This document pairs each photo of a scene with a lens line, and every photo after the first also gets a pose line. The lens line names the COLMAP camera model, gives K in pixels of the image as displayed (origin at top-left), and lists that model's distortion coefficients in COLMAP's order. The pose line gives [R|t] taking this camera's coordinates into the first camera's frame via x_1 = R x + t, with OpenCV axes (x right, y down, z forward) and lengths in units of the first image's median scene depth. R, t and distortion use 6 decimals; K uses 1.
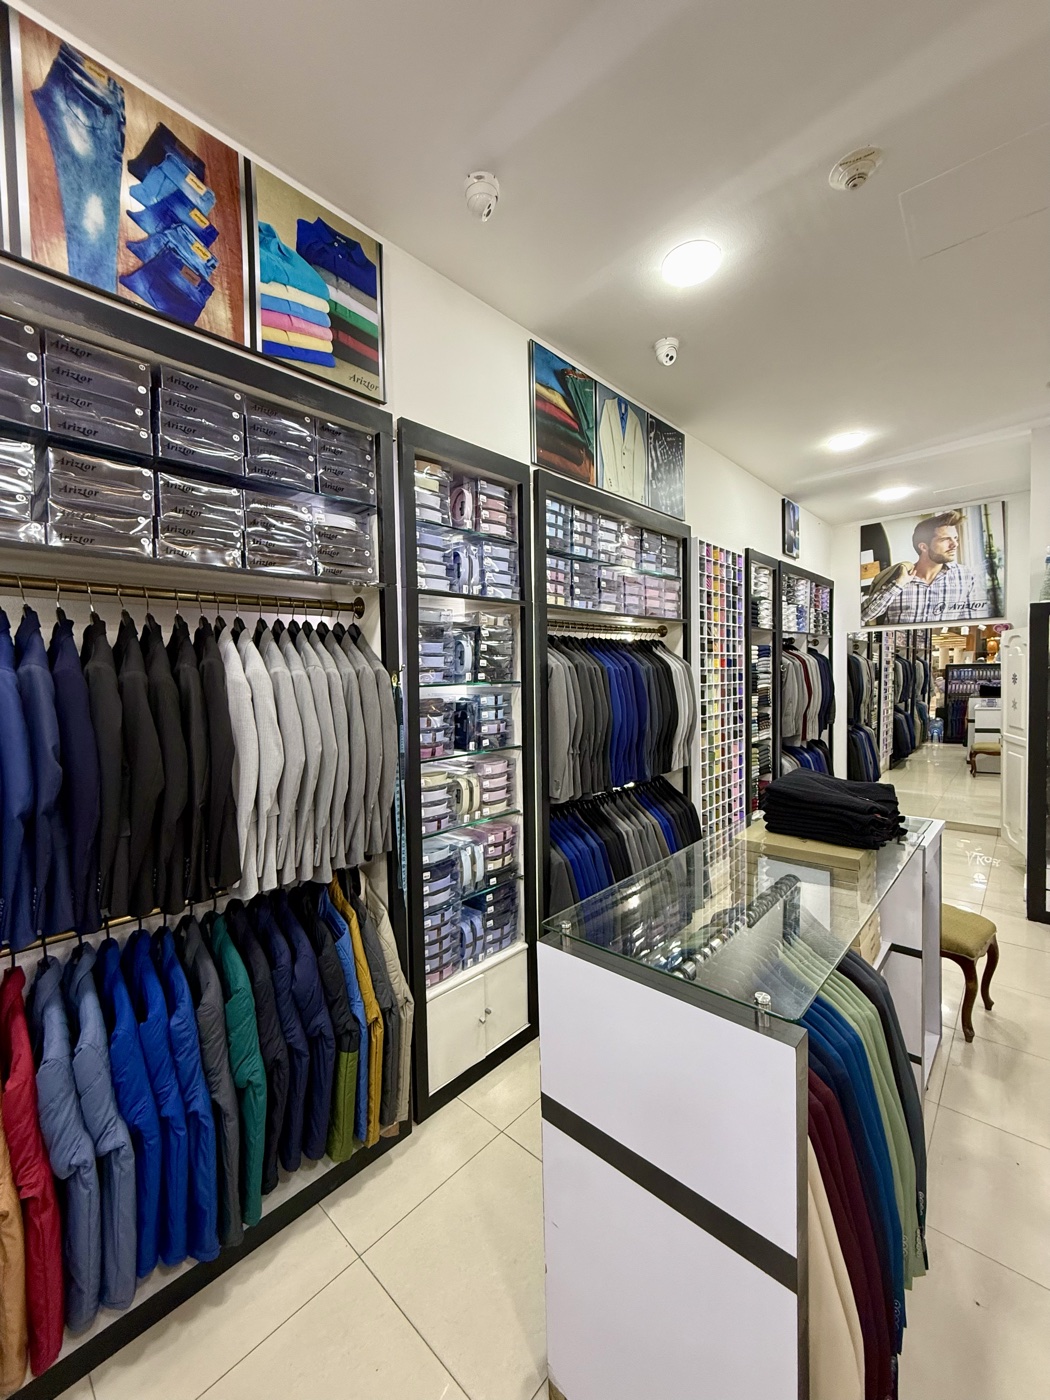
lens RADIAL K [[559.3, 0, 525.0], [0, 559.3, 700.0], [0, 0, 1]] dist [-0.000727, -0.000116]
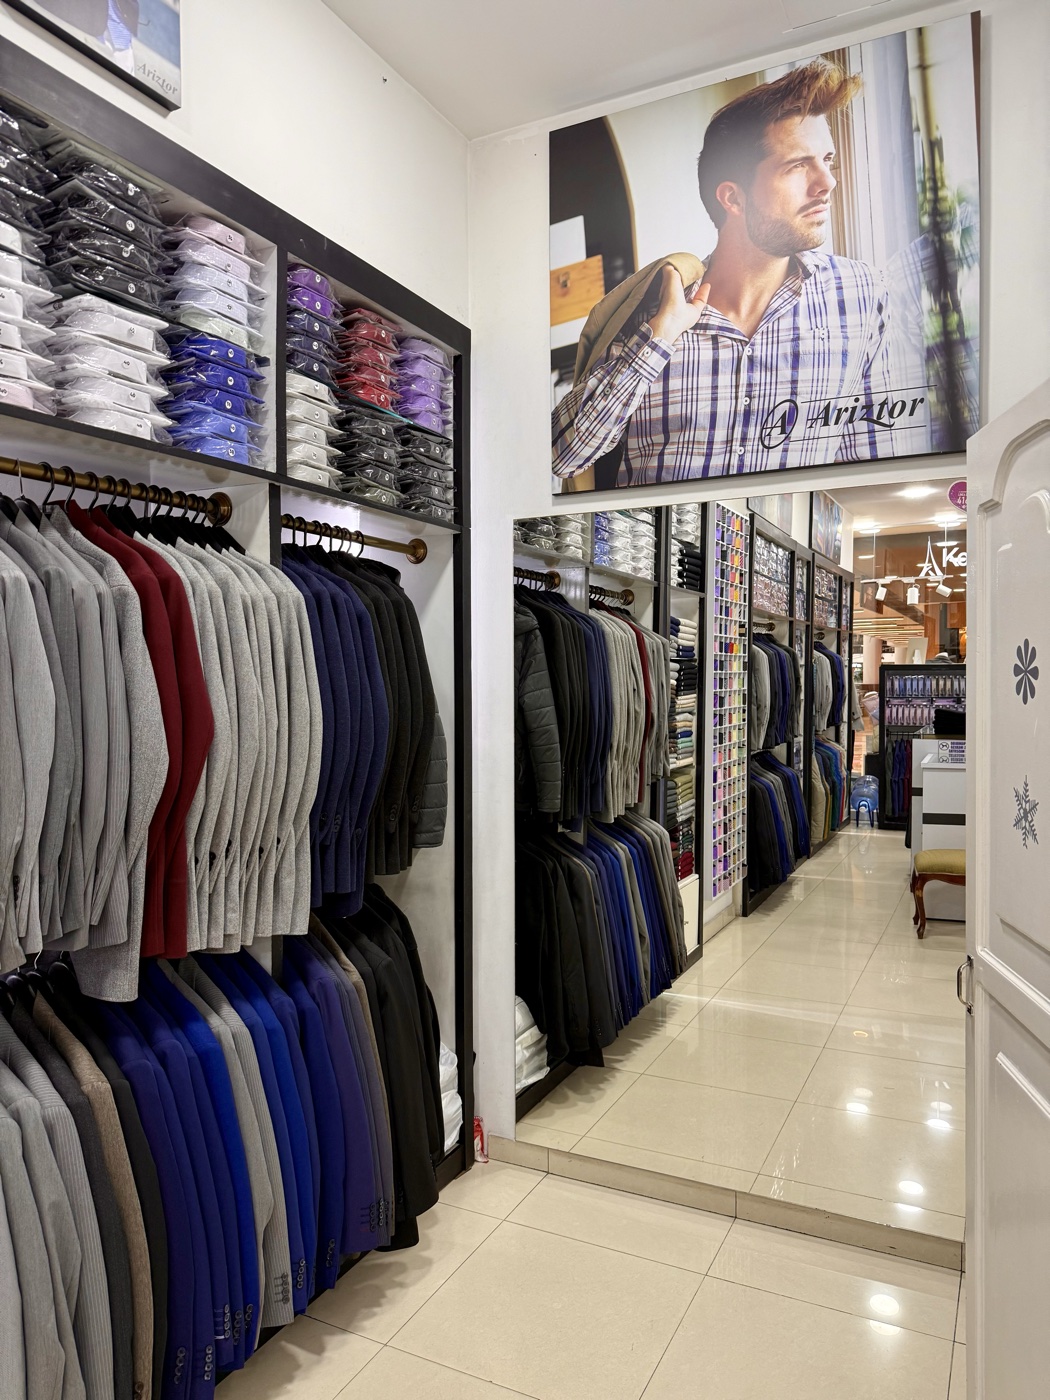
lens RADIAL K [[970.9, 0, 525.0], [0, 970.9, 700.0], [0, 0, 1]] dist [0.087409, -0.131467]
pose [[0.962923, 0.018932, 0.269111, 0.276089], [-0.011758, 0.999532, -0.028245, -0.007735], [-0.269520, 0.024033, 0.962695, 0.320875]]
